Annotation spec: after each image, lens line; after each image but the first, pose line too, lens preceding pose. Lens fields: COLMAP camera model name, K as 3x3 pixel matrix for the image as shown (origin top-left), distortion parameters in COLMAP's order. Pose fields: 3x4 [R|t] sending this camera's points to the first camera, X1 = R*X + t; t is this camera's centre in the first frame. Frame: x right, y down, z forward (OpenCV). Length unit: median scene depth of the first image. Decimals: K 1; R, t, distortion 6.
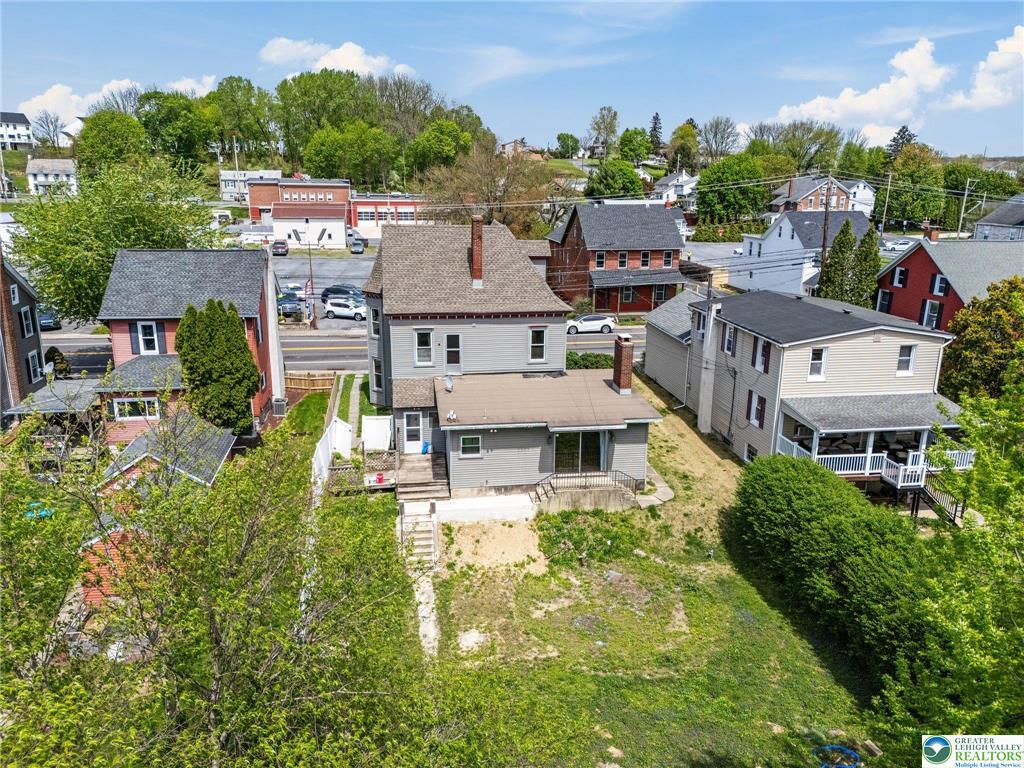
lens RADIAL K [[748.8, 0, 512.0], [0, 748.8, 384.0], [0, 0, 1]] dist [0.084932, -0.093033]
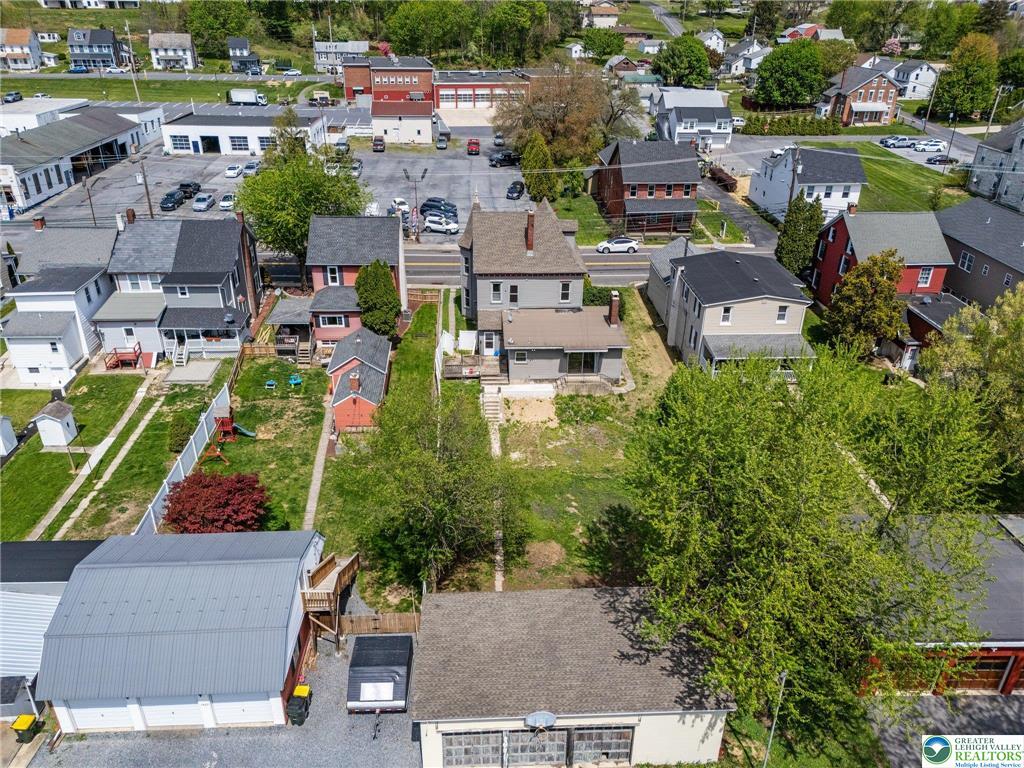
lens RADIAL K [[748.8, 0, 512.0], [0, 748.8, 384.0], [0, 0, 1]] dist [0.084932, -0.093033]
pose [[0.995132, 0.048707, -0.085677, 0.058442], [-0.029930, 0.977640, 0.208145, -0.164556], [0.093899, -0.204567, 0.974338, -0.558204]]
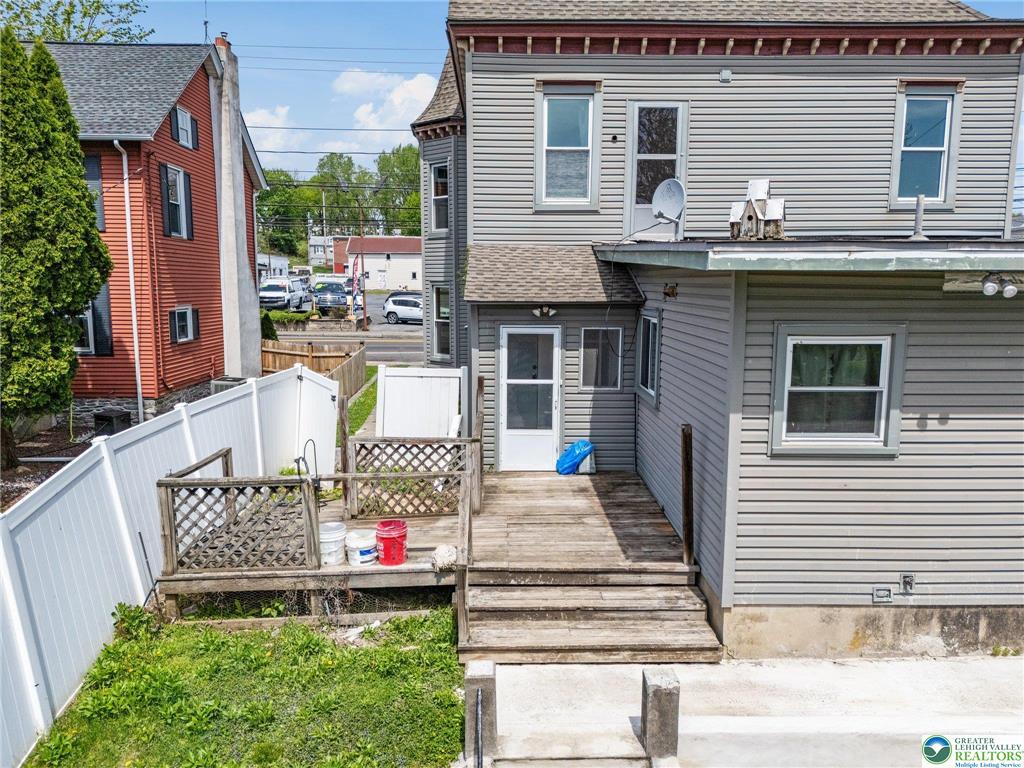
lens RADIAL K [[748.8, 0, 512.0], [0, 748.8, 384.0], [0, 0, 1]] dist [0.084932, -0.093033]
pose [[0.992290, 0.009952, -0.123539, -0.082469], [-0.026506, 0.990749, -0.133094, 0.079184], [0.121071, 0.135342, 0.983374, 0.570554]]
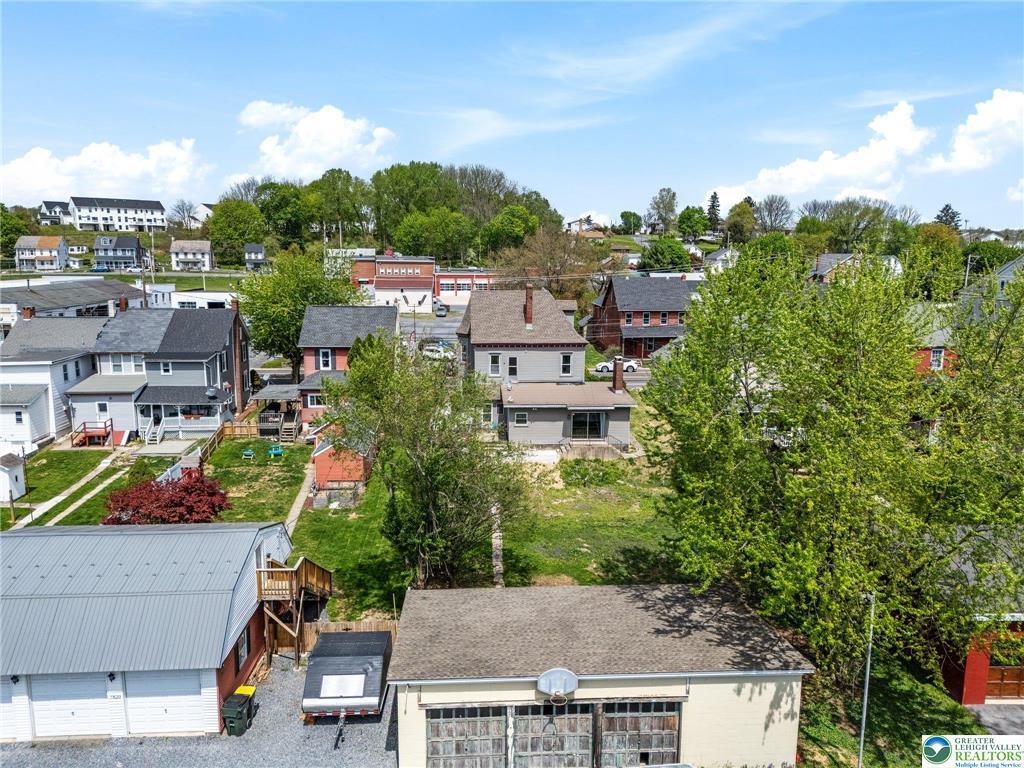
lens RADIAL K [[748.8, 0, 512.0], [0, 748.8, 384.0], [0, 0, 1]] dist [0.084932, -0.093033]
pose [[0.995830, 0.013113, -0.090284, 0.053688], [-0.021333, 0.995651, -0.090686, 0.113536], [0.088703, 0.092234, 0.991779, -0.485776]]
